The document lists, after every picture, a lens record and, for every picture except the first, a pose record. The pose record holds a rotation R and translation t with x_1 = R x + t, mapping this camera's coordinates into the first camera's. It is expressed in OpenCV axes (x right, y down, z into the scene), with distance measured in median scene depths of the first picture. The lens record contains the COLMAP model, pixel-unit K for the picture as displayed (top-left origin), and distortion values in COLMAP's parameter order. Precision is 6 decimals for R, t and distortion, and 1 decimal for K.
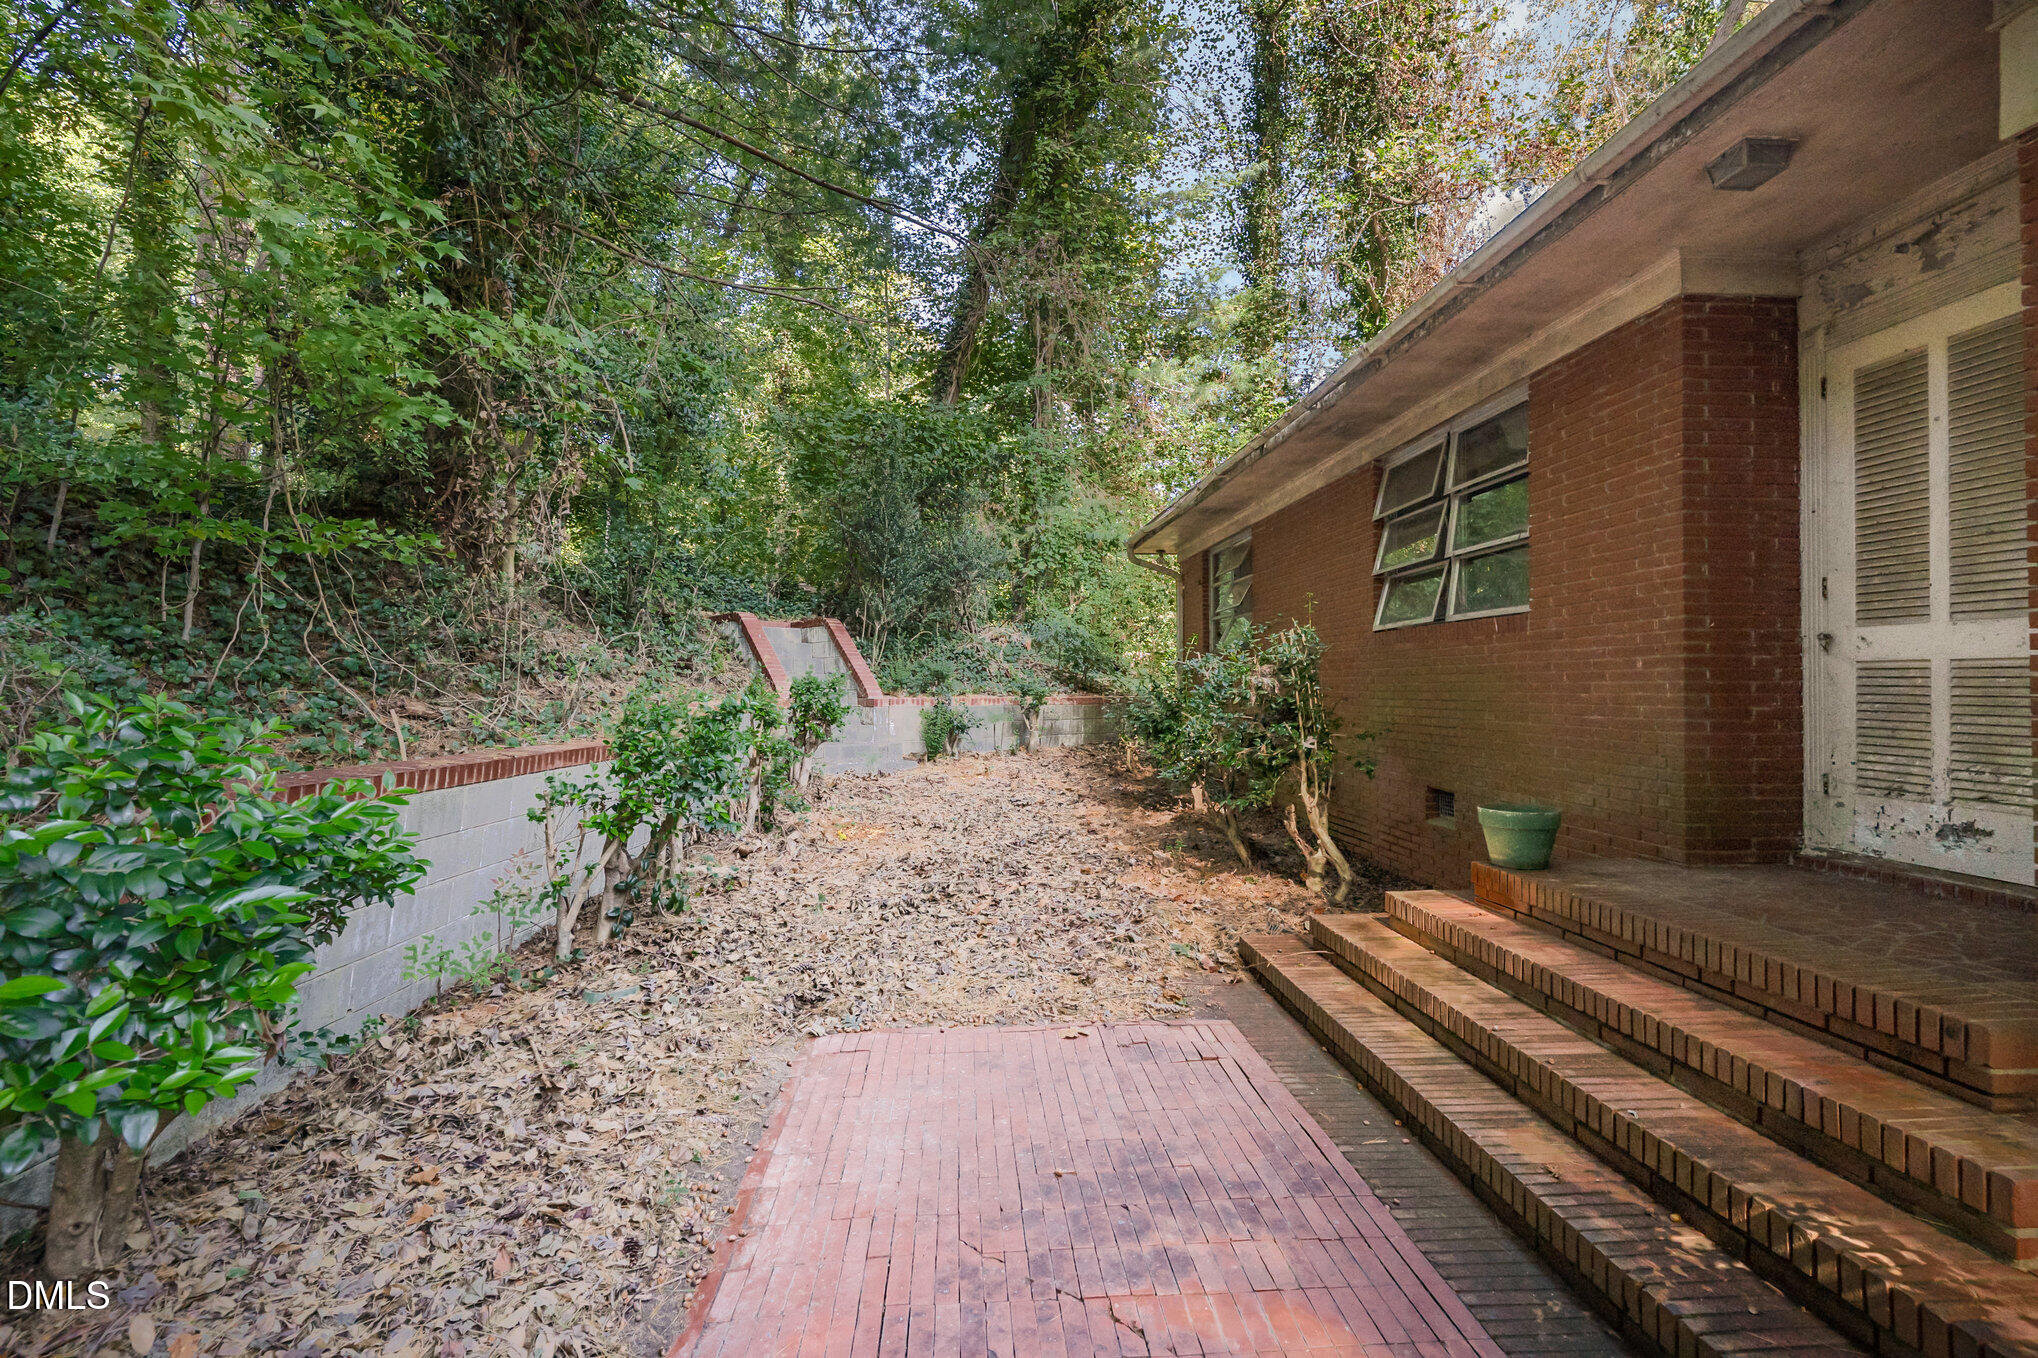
lens RADIAL K [[968.9, 0, 1019.0], [0, 968.9, 679.0], [0, 0, 1]] dist [0.000154, -0.000159]
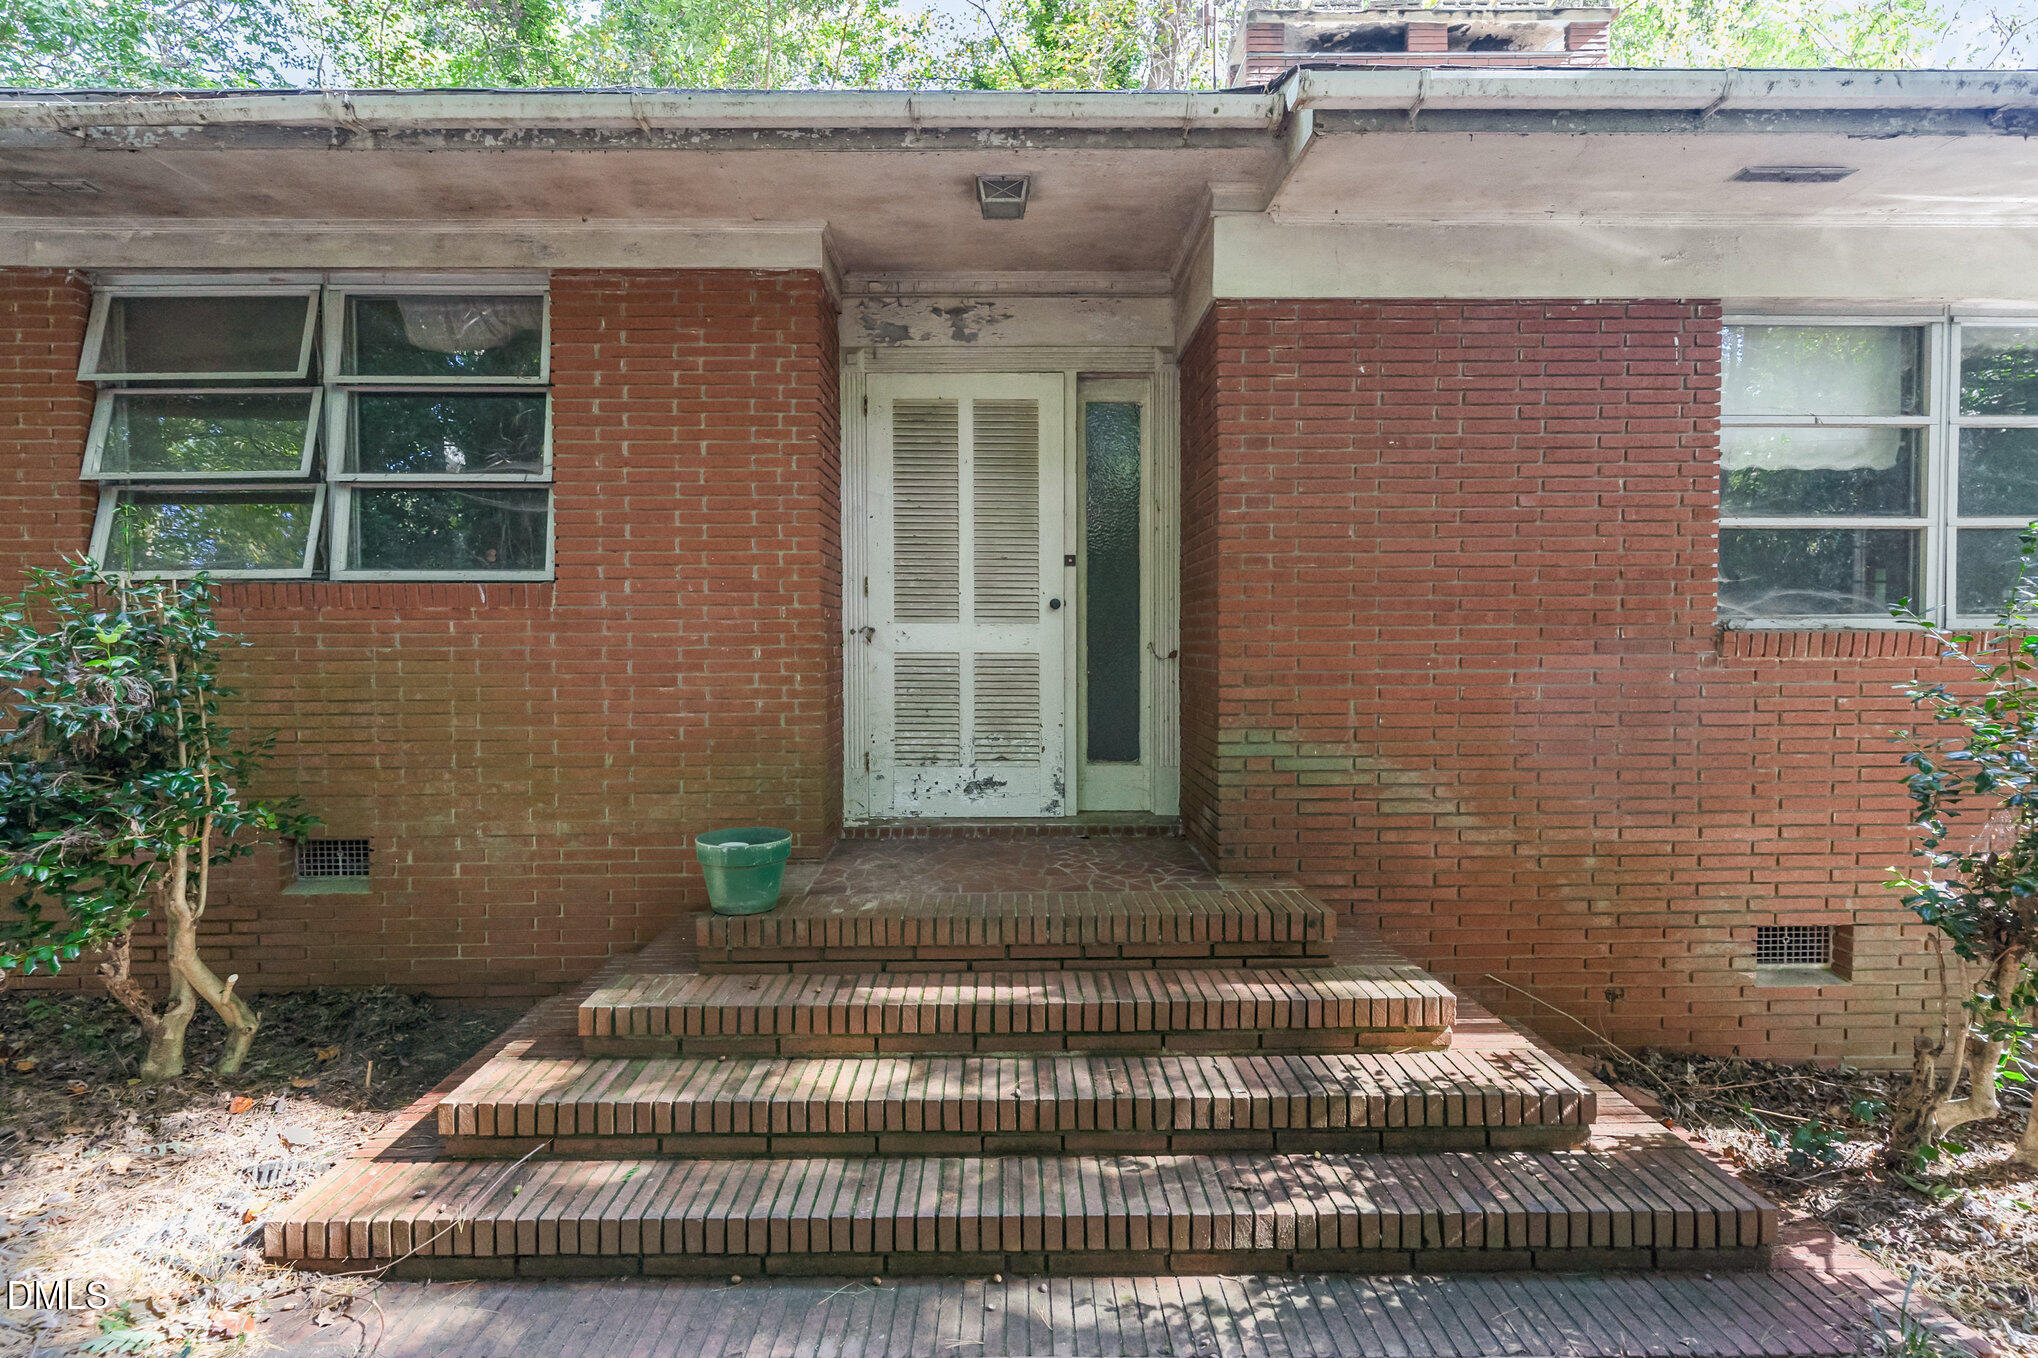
lens RADIAL K [[979.0, 0, 1010.5], [0, 979.0, 669.4], [0, 0, 1]] dist [0.004760, 0.000152]
pose [[0.062173, -0.024854, 0.997756, -0.235384], [-0.004975, 0.999670, 0.025212, -0.022235], [-0.998053, -0.006531, 0.062029, 0.623352]]
